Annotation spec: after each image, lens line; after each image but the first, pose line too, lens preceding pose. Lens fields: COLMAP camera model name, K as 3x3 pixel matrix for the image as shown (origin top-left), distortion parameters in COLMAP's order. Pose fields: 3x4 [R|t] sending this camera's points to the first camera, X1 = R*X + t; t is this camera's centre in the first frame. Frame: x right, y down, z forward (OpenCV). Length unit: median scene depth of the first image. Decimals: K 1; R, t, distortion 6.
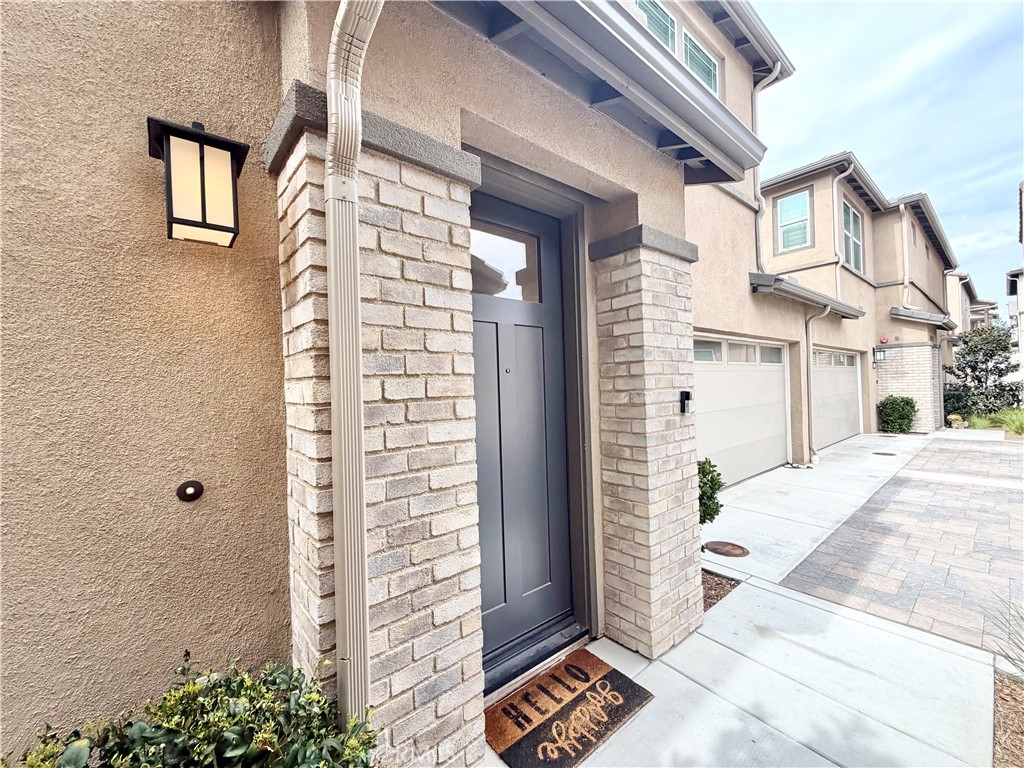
lens RADIAL K [[407.7, 0, 508.5], [0, 407.7, 386.0], [0, 0, 1]] dist [-0.001553, 0.000341]
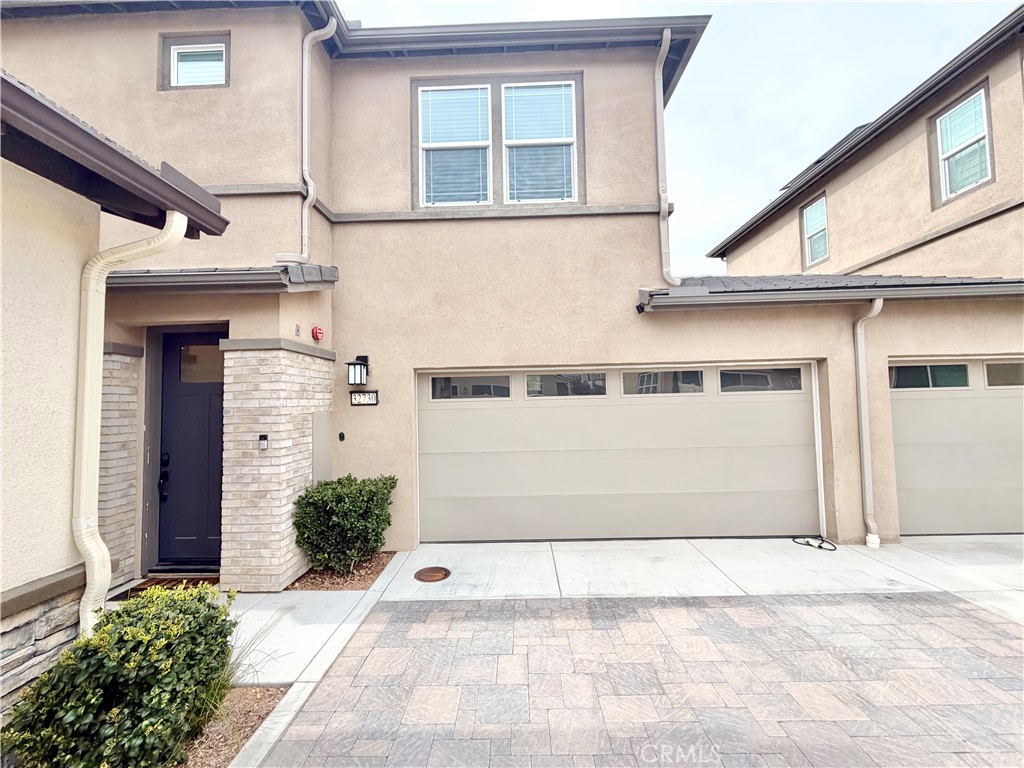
lens RADIAL K [[407.7, 0, 508.5], [0, 407.7, 386.0], [0, 0, 1]] dist [-0.001553, 0.000341]
pose [[0.758029, -0.016882, -0.652002, 1.557526], [0.000990, 0.999694, -0.024734, -0.095998], [0.652220, 0.018103, 0.757814, 0.305013]]
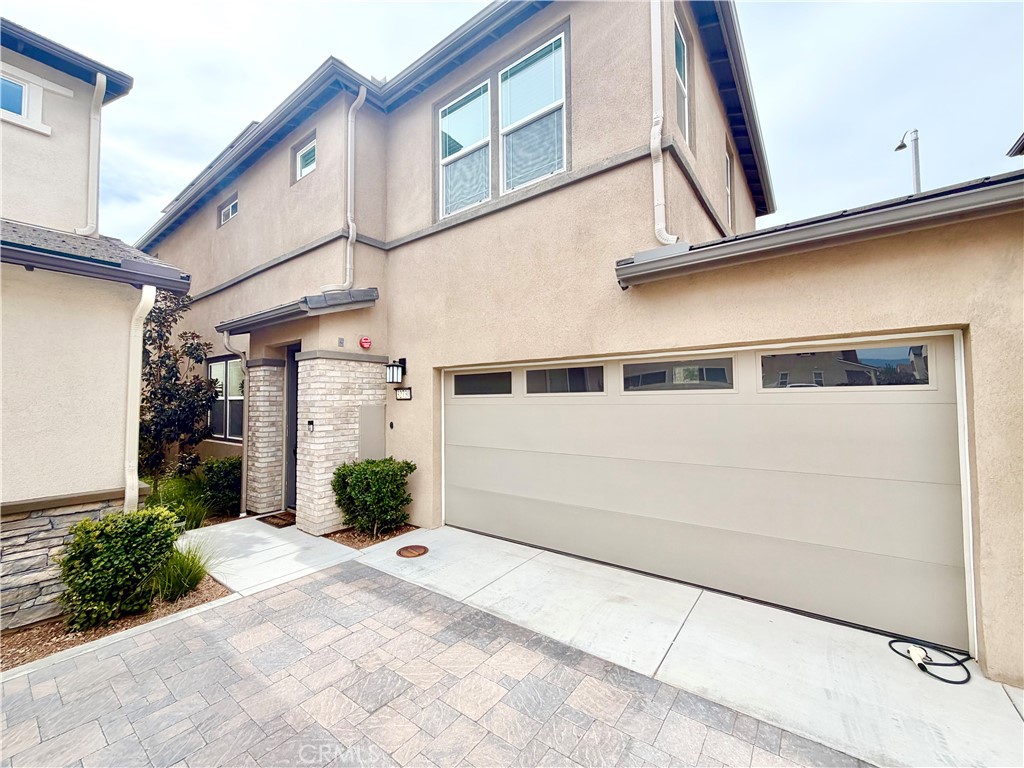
lens RADIAL K [[407.7, 0, 508.5], [0, 407.7, 386.0], [0, 0, 1]] dist [-0.001553, 0.000341]
pose [[0.237060, -0.006670, -0.971472, 1.994261], [0.002788, 0.999977, -0.006185, -0.110540], [0.971491, -0.001242, 0.237073, 1.078925]]
